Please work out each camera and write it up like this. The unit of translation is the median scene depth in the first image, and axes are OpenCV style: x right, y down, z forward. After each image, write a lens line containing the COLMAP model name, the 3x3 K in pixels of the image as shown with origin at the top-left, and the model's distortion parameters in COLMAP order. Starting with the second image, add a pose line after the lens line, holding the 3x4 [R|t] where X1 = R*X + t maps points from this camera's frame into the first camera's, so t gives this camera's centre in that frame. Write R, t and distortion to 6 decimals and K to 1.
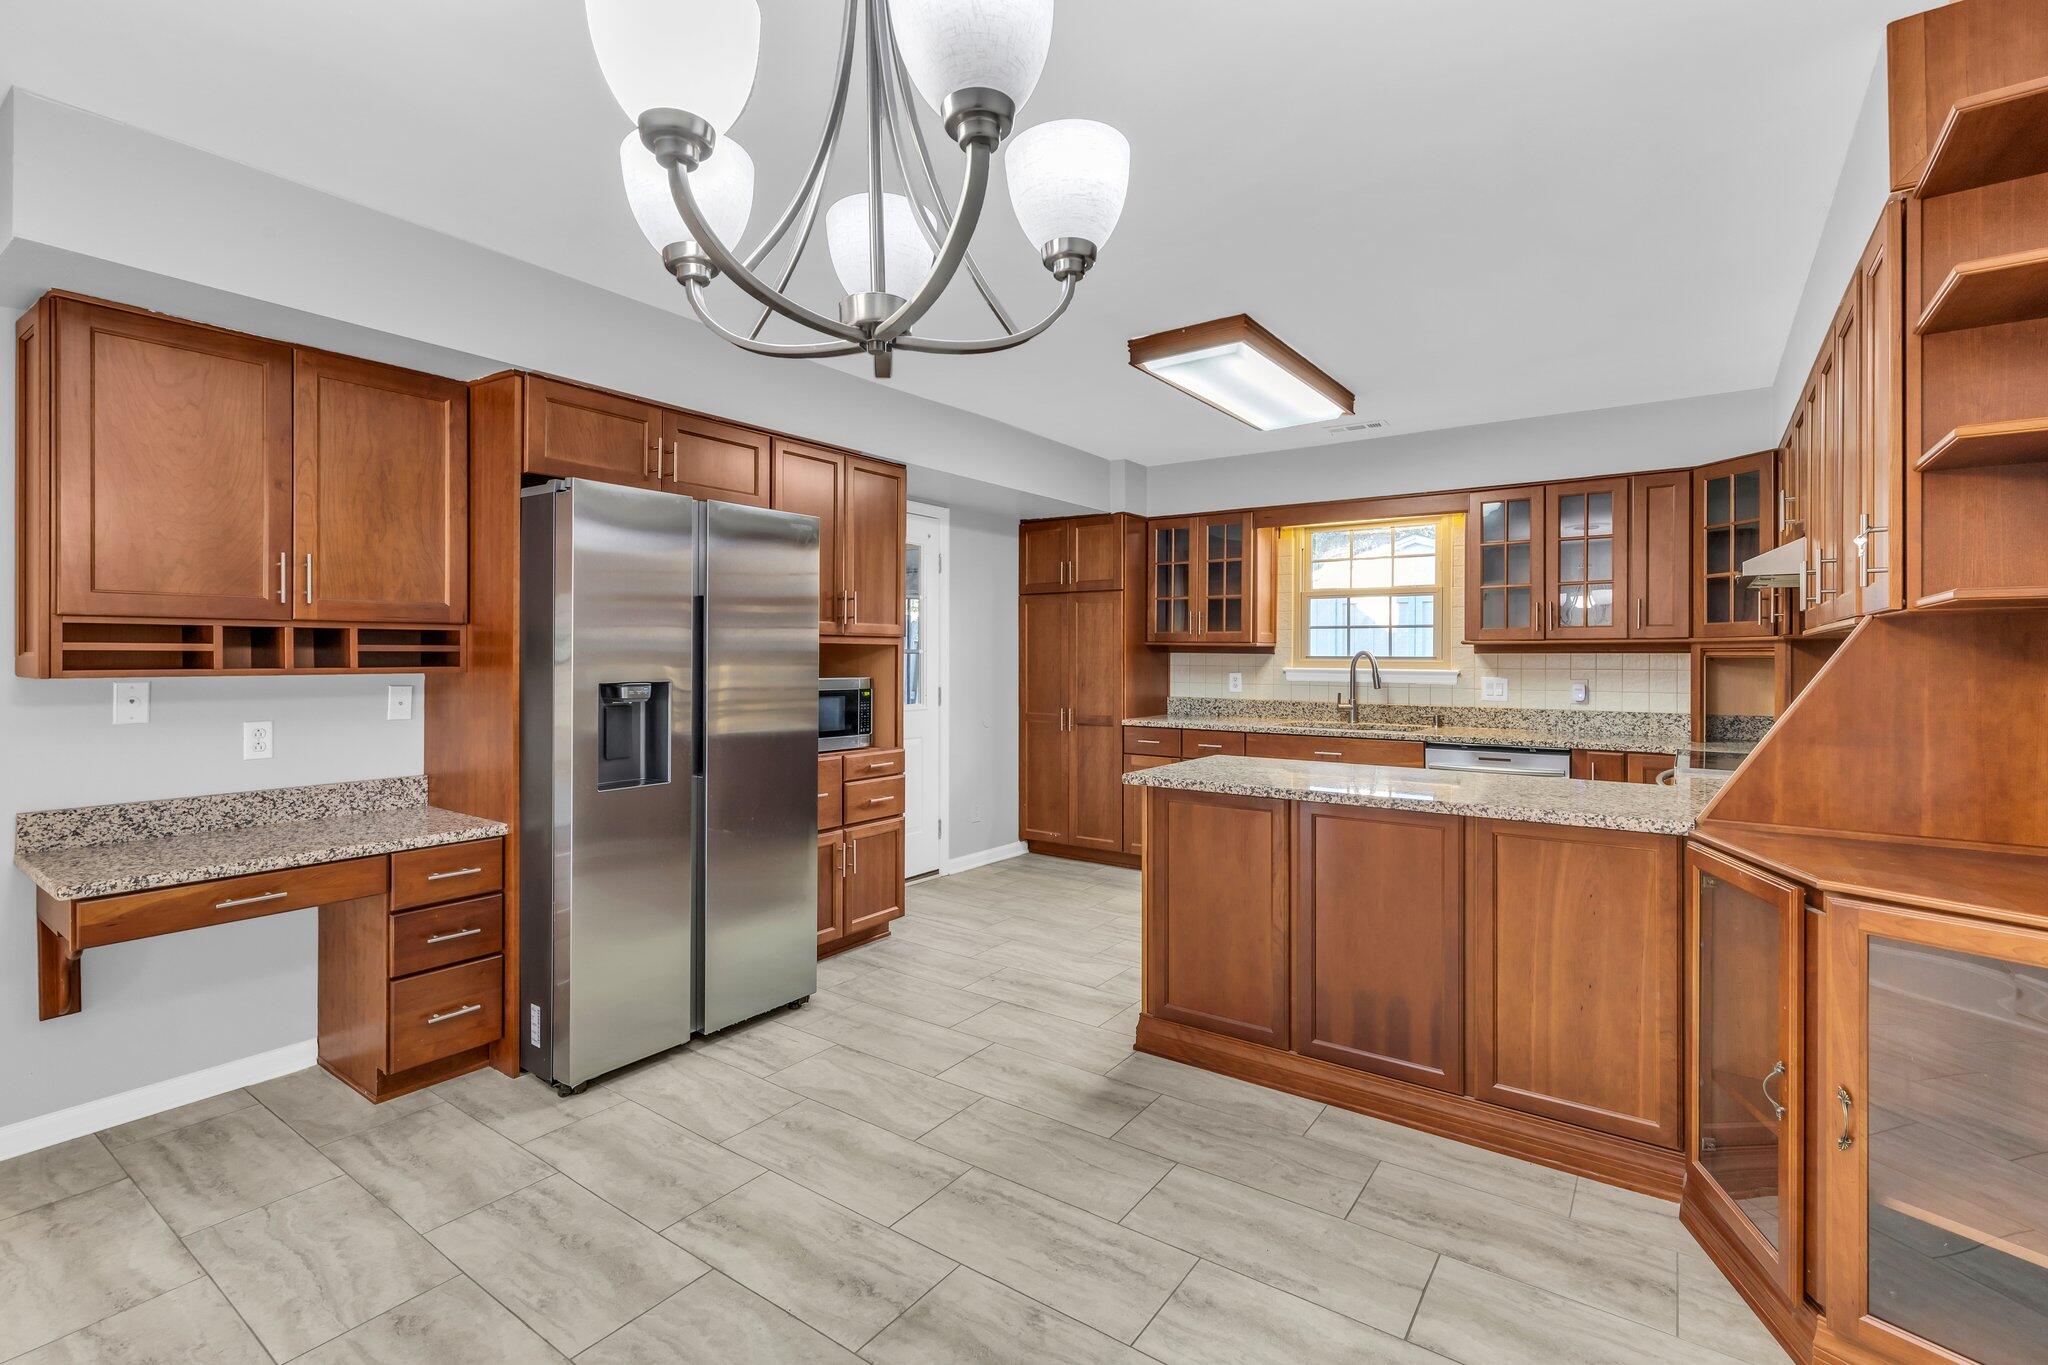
lens RADIAL K [[922.0, 0, 1026.1], [0, 922.0, 657.7], [0, 0, 1]] dist [0.001452, -0.000231]
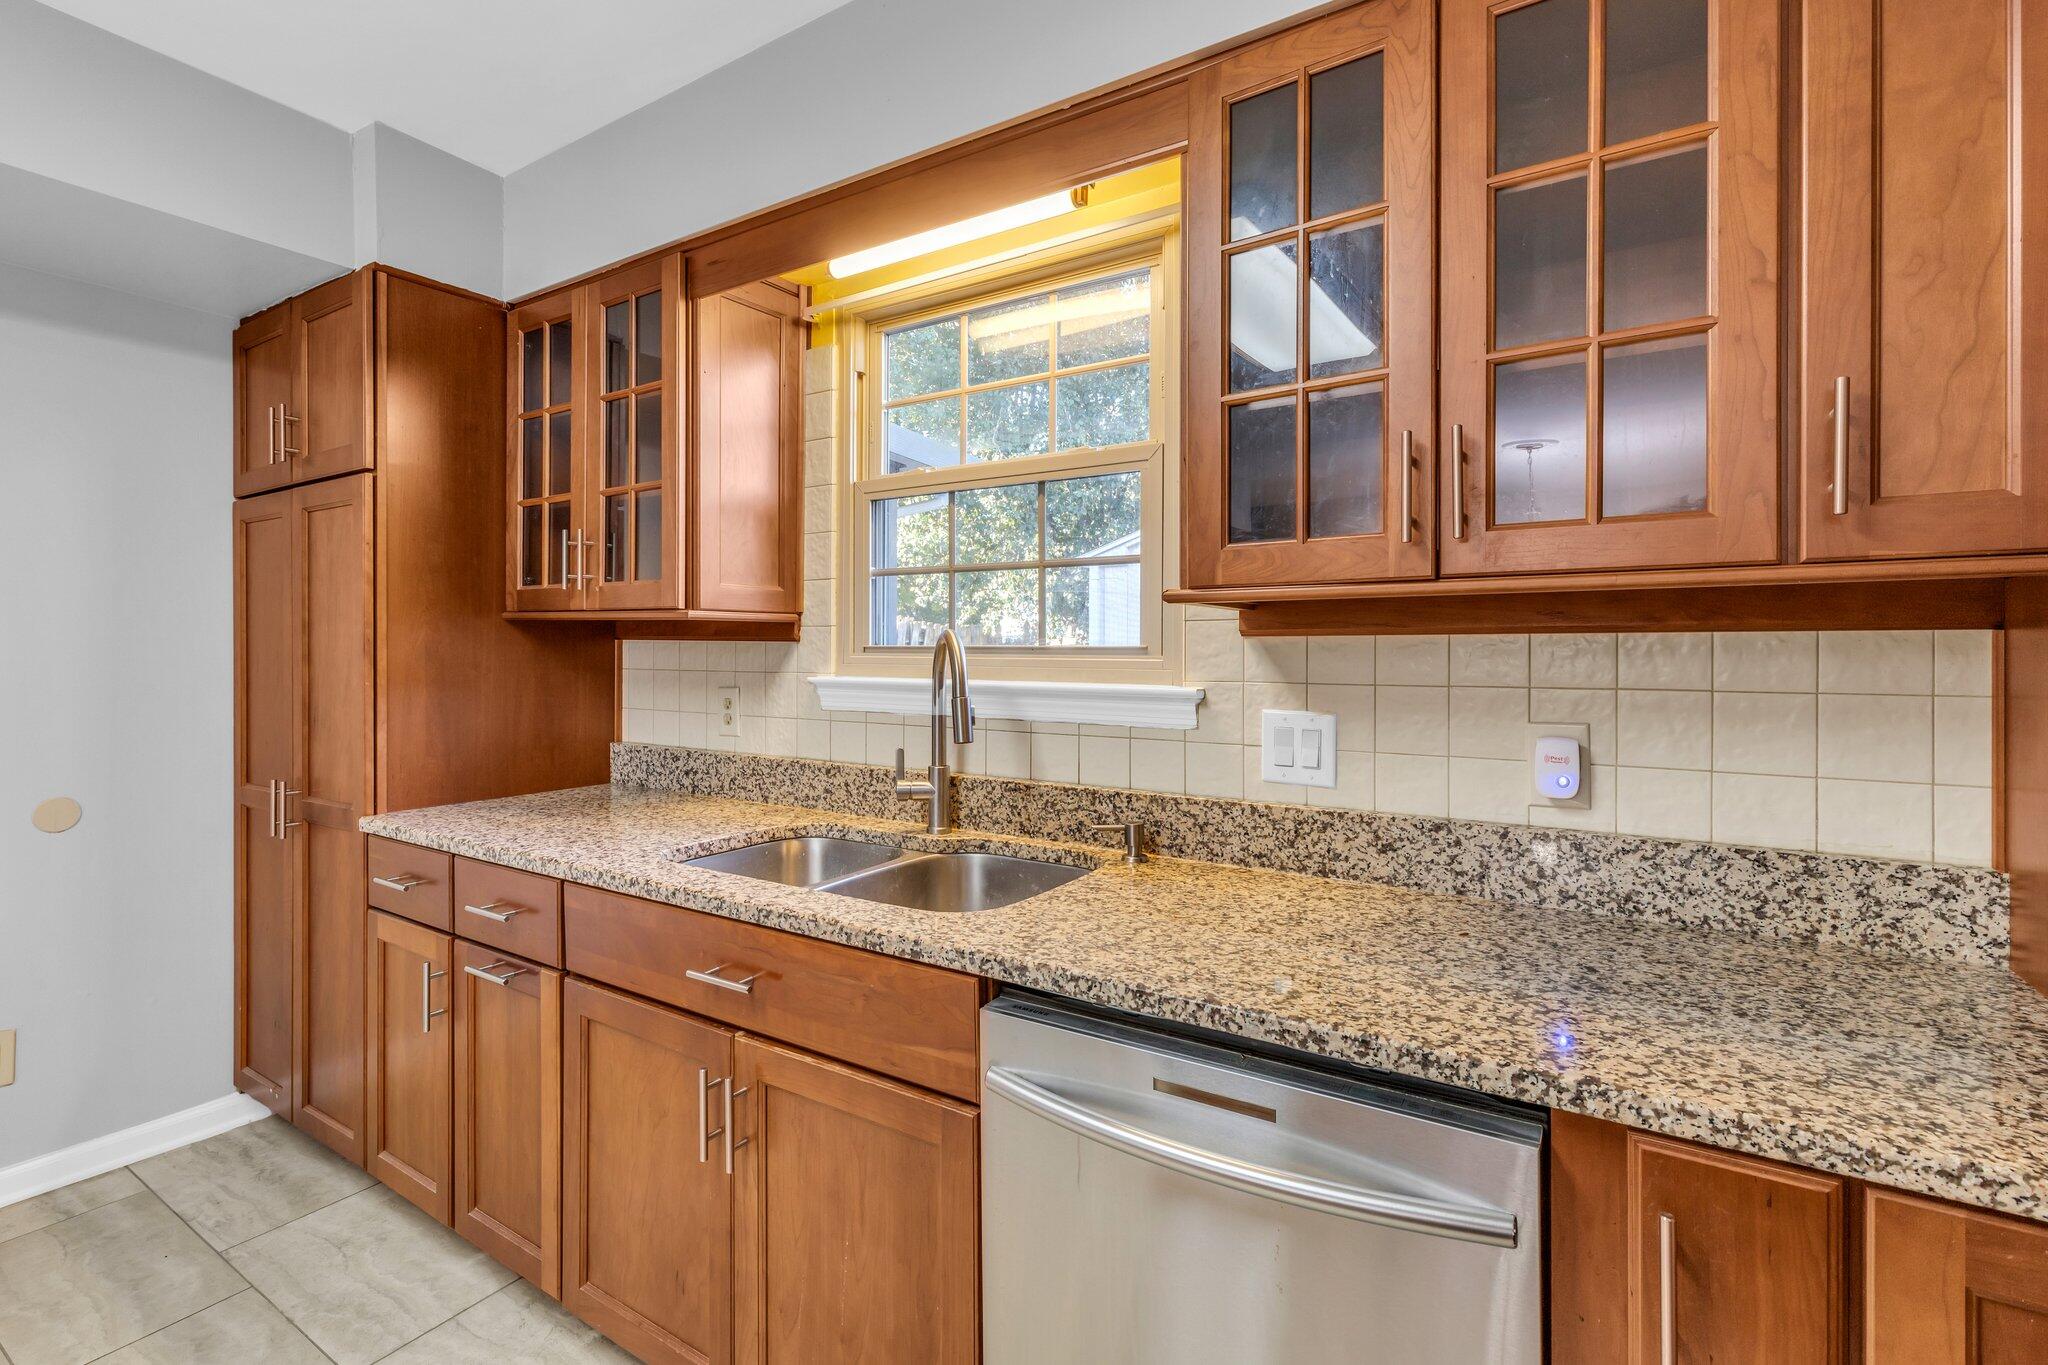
lens RADIAL K [[925.5, 0, 1030.7], [0, 925.5, 648.6], [0, 0, 1]] dist [0.003977, 0.000091]
pose [[0.998524, -0.001051, 0.054311, 0.377013], [0.001274, 0.999991, -0.004072, 0.000992], [-0.054306, 0.004135, 0.998516, 0.647524]]
